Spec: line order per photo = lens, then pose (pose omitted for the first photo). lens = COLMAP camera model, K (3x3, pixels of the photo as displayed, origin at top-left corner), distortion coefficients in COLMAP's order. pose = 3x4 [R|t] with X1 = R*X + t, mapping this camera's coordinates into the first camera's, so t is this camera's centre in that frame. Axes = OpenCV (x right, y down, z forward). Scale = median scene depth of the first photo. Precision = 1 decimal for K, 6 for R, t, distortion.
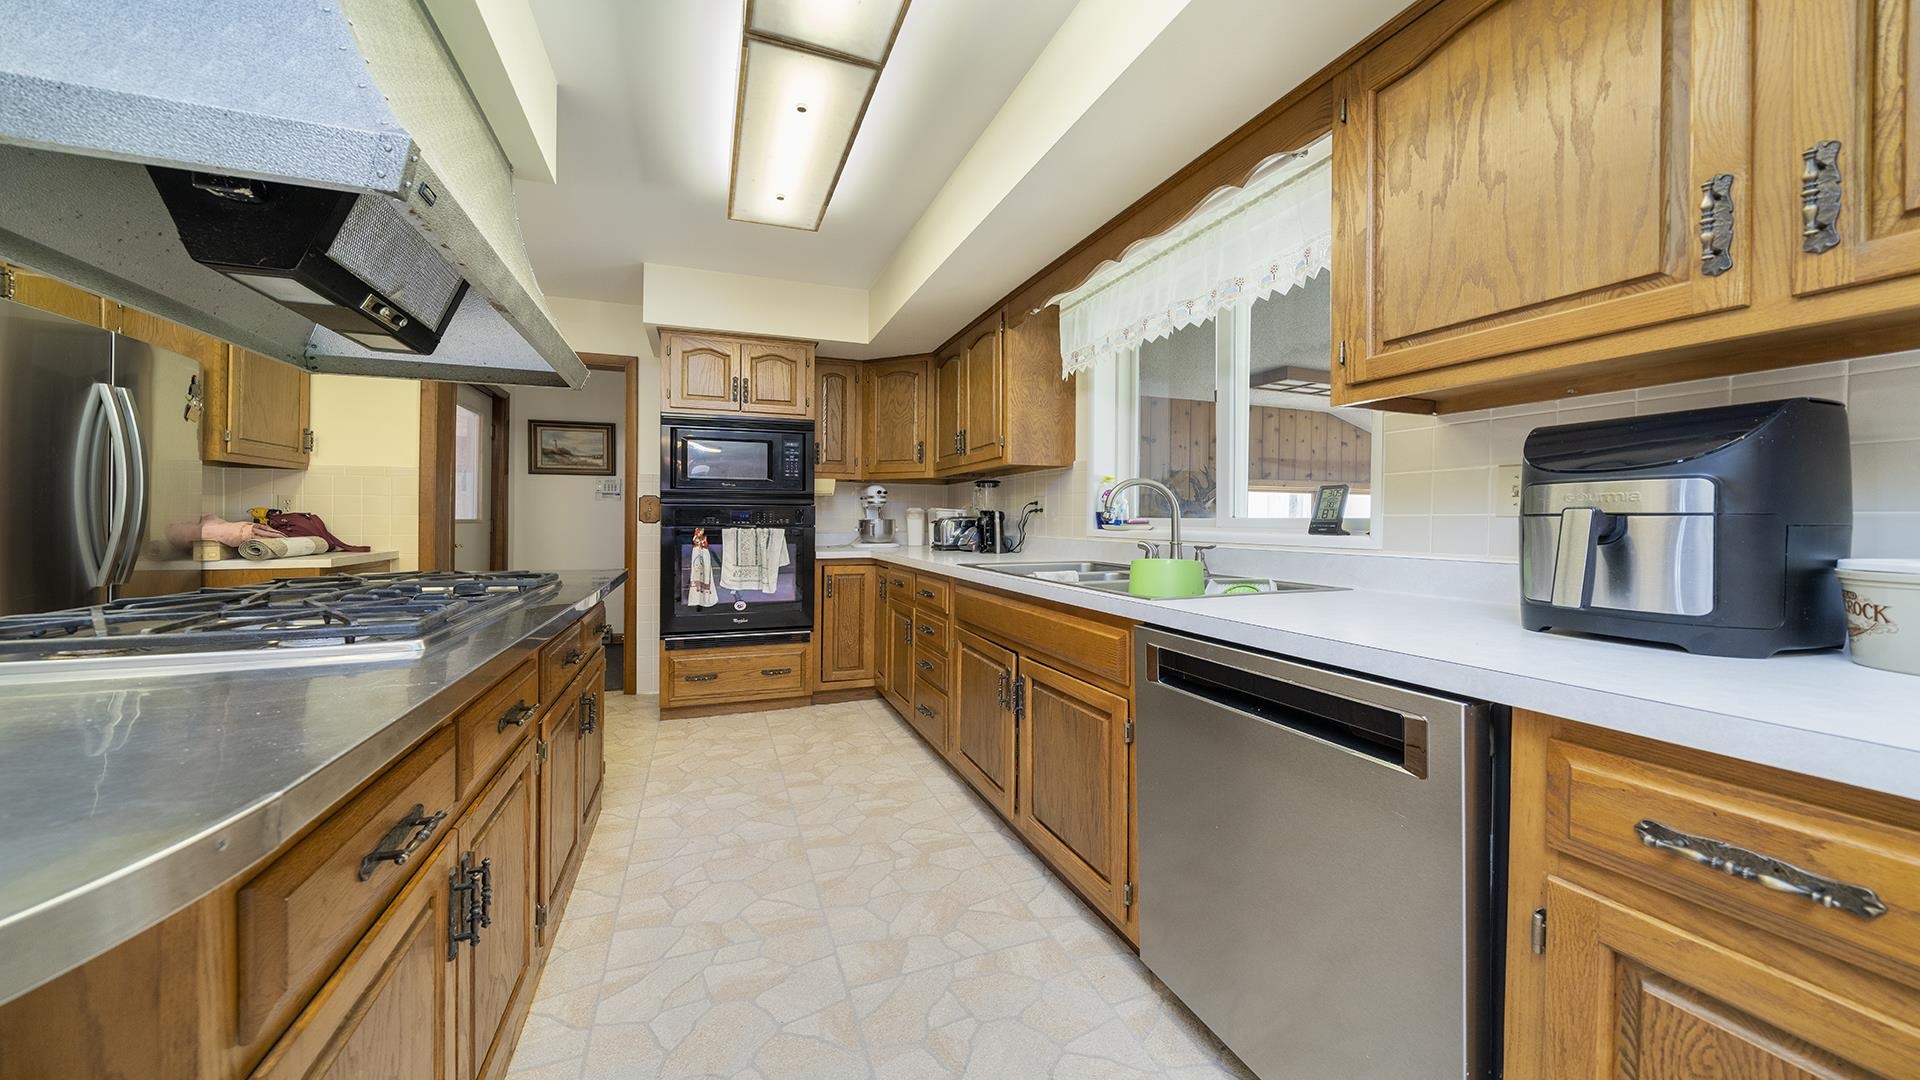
lens RADIAL K [[676.9, 0, 961.2], [0, 676.9, 522.1], [0, 0, 1]] dist [-0.012905, -0.000082]
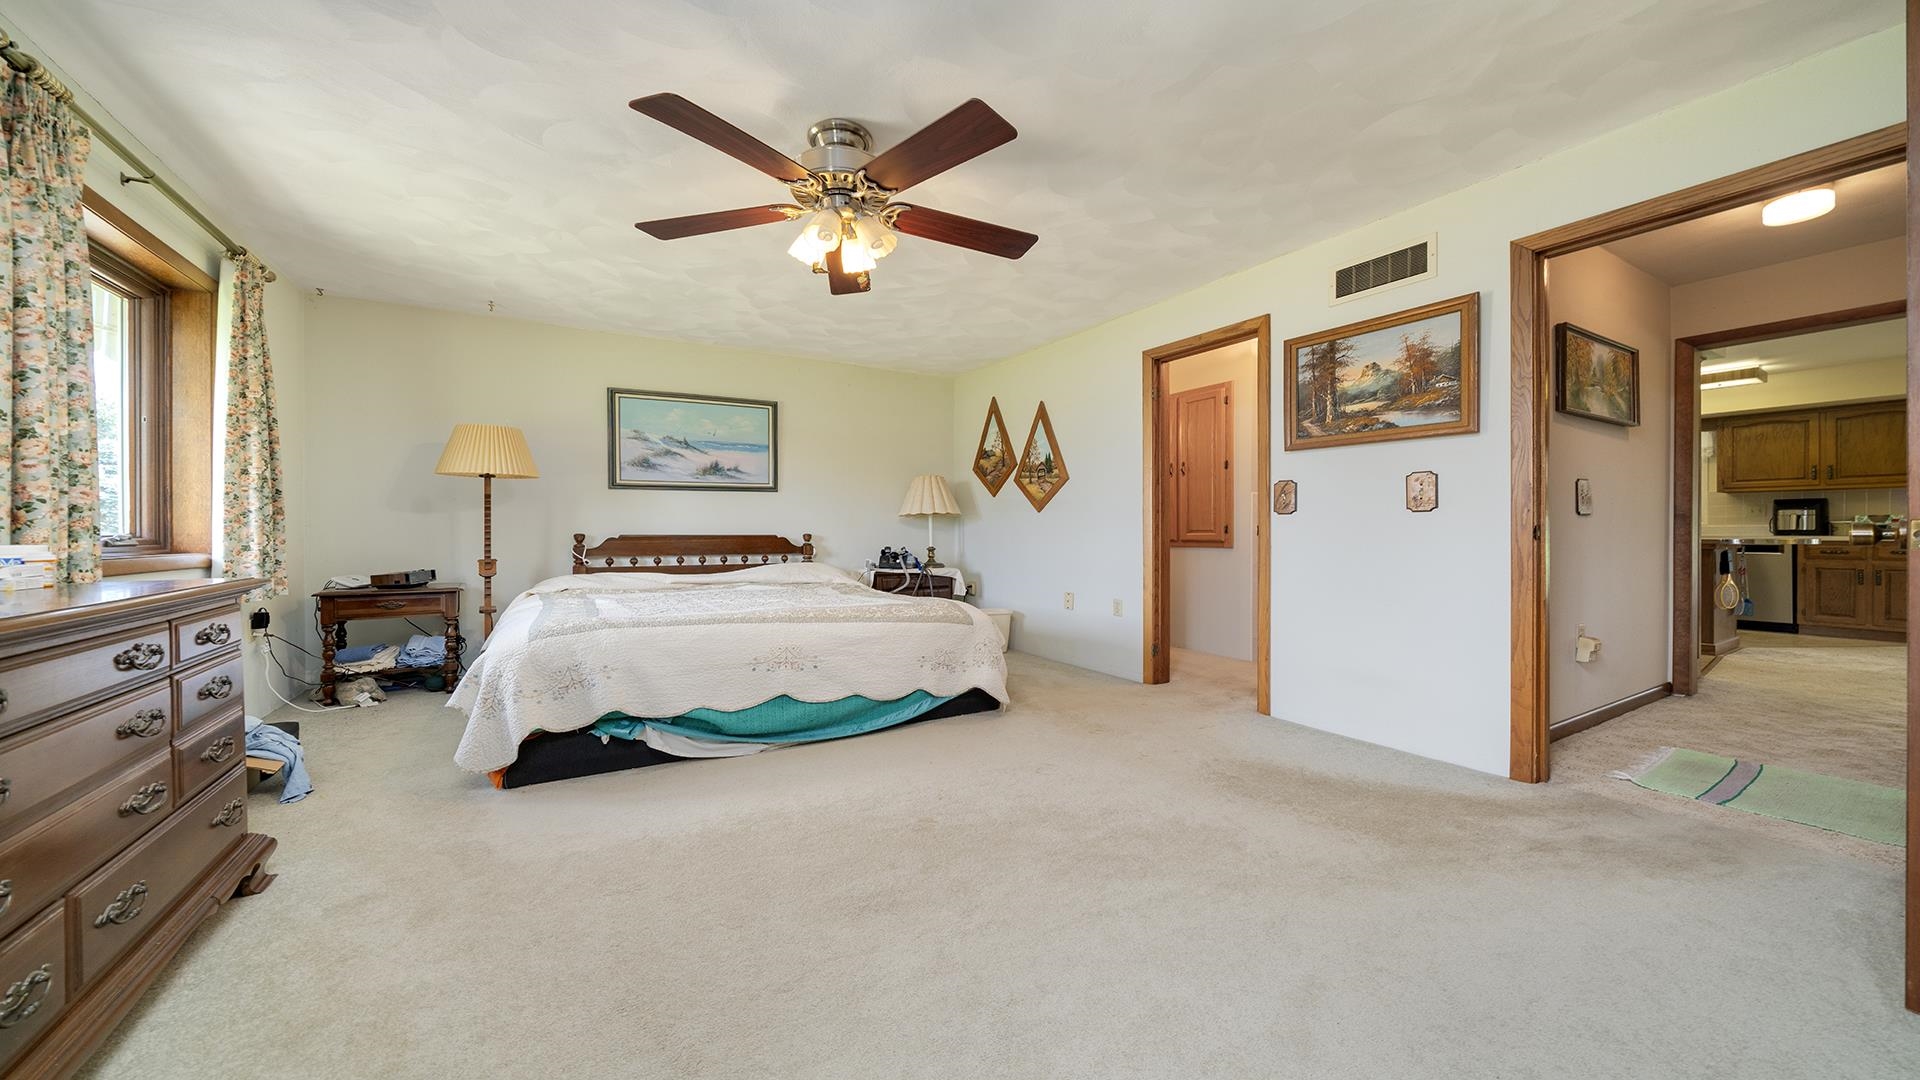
lens RADIAL K [[676.9, 0, 947.6], [0, 676.9, 527.9], [0, 0, 1]] dist [-0.012905, -0.000082]
pose [[0.987891, -0.004182, 0.155096, -2.176979], [0.004820, 0.999981, -0.003740, 0.025812], [-0.155077, 0.004442, 0.987892, -1.082259]]
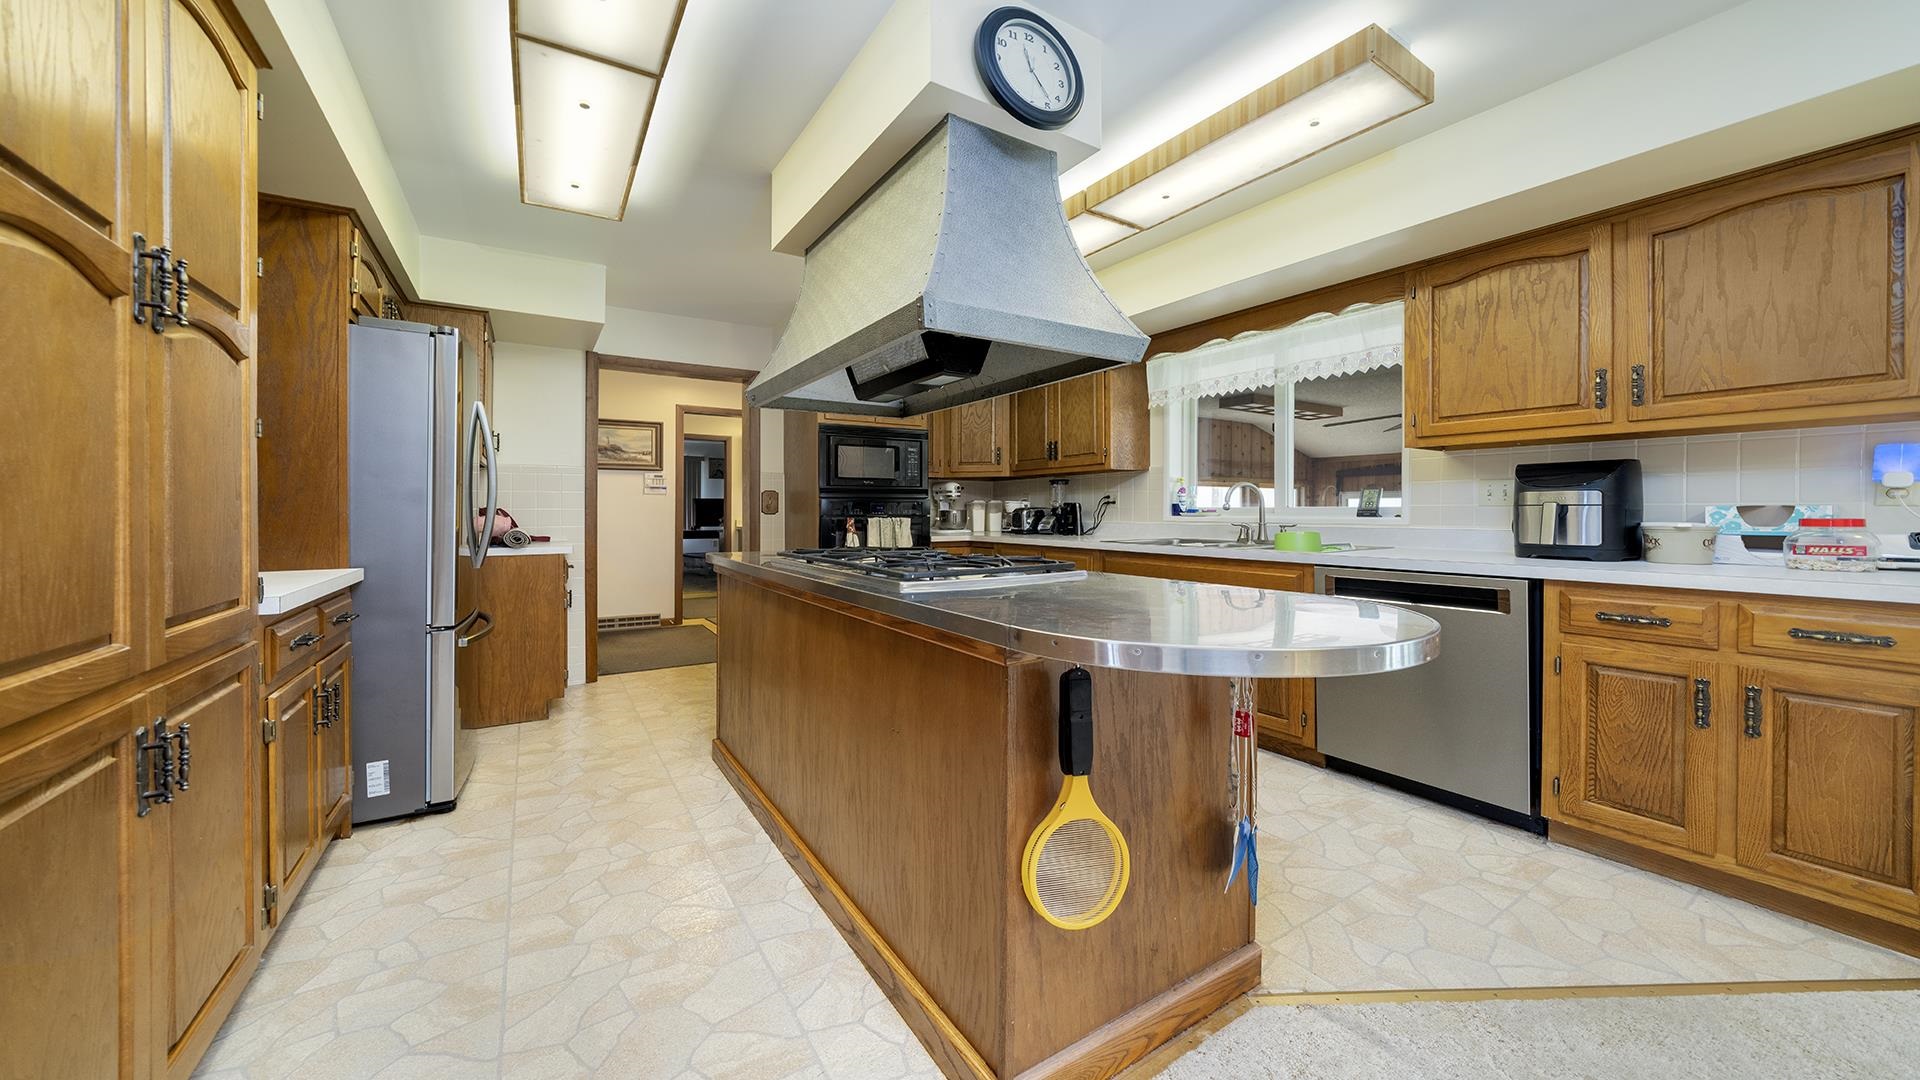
lens RADIAL K [[676.9, 0, 973.8], [0, 676.9, 507.1], [0, 0, 1]] dist [-0.012905, -0.000082]
pose [[0.980181, -0.004906, 0.198043, -0.413914], [0.006662, 0.999944, -0.008201, 0.000661], [-0.197992, 0.009358, 0.980159, -0.246197]]
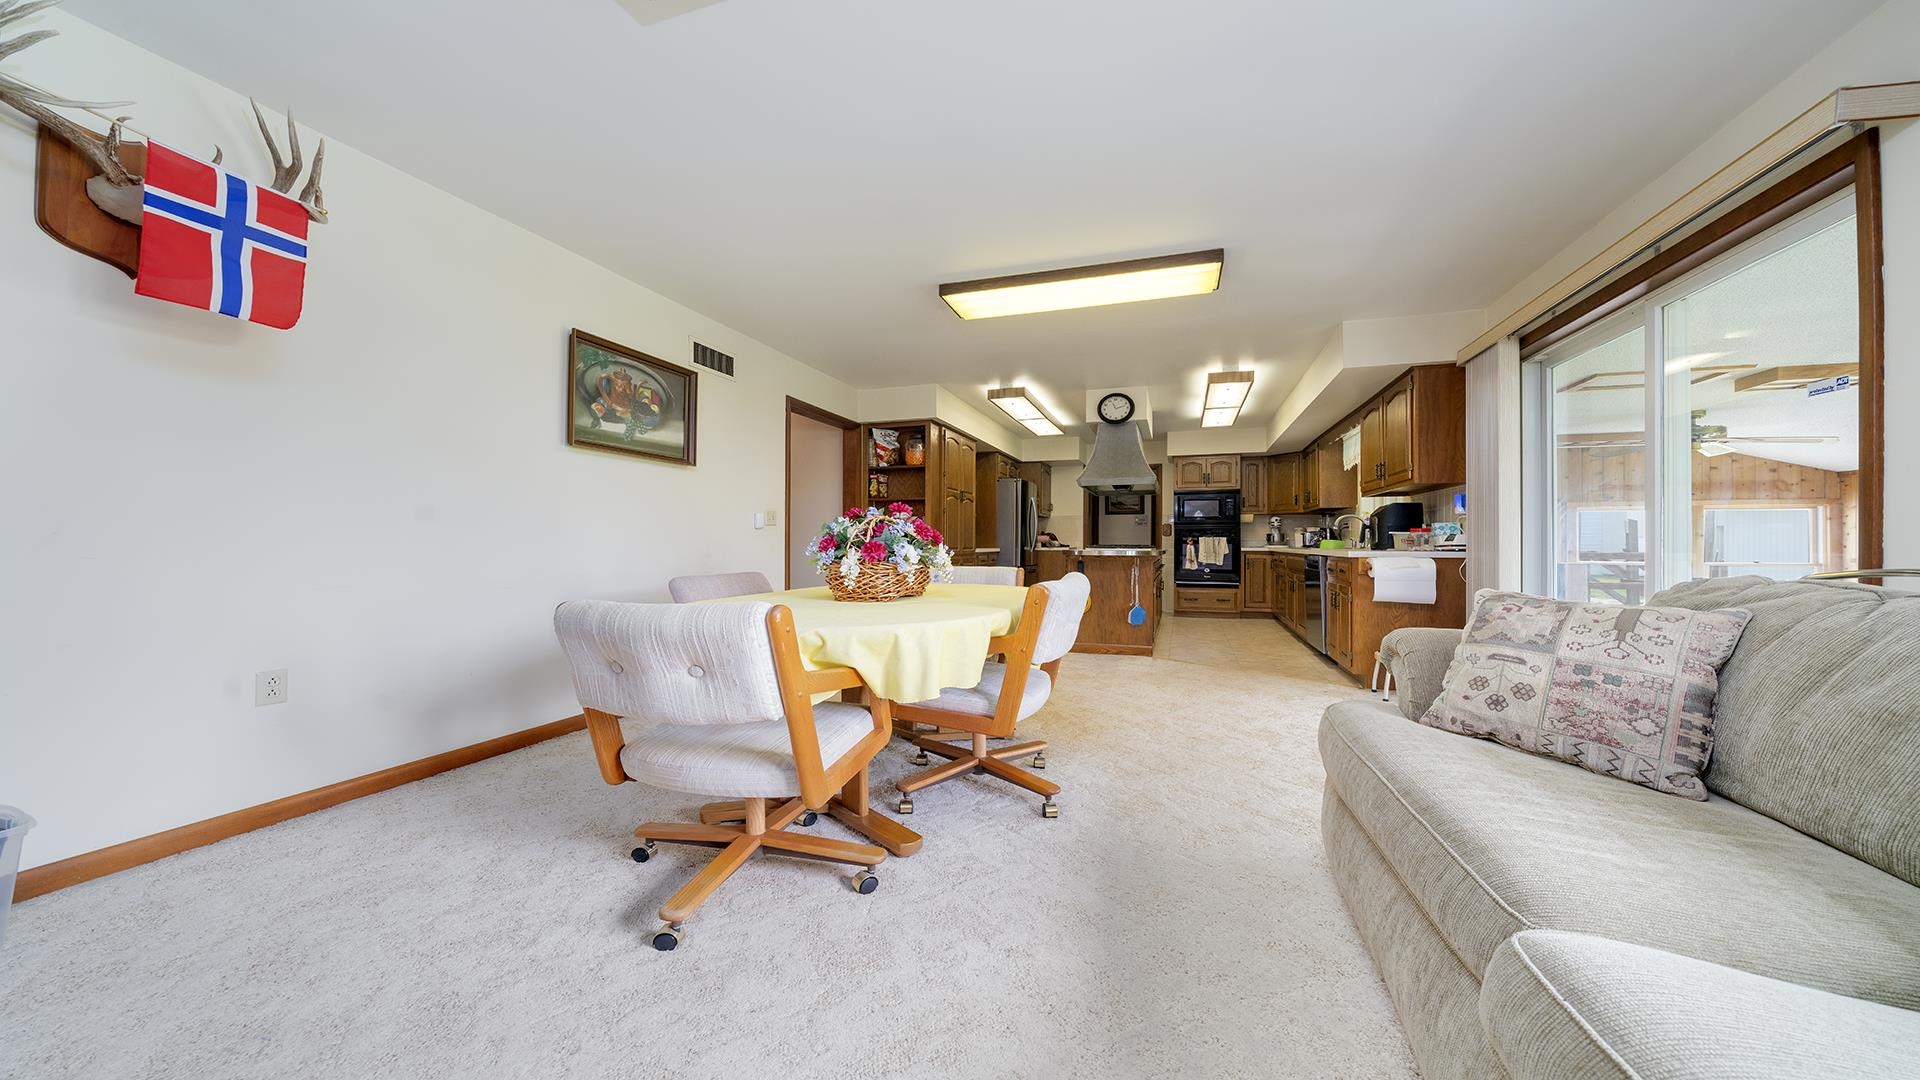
lens RADIAL K [[643.9, 0, 978.3], [0, 643.9, 536.6], [0, 0, 1]] dist [0.011577, 0.000012]
pose [[0.781083, -0.010338, -0.624342, 0.466467], [0.000451, 0.999872, -0.015991, 0.043931], [0.624427, 0.012209, 0.780988, -1.283992]]
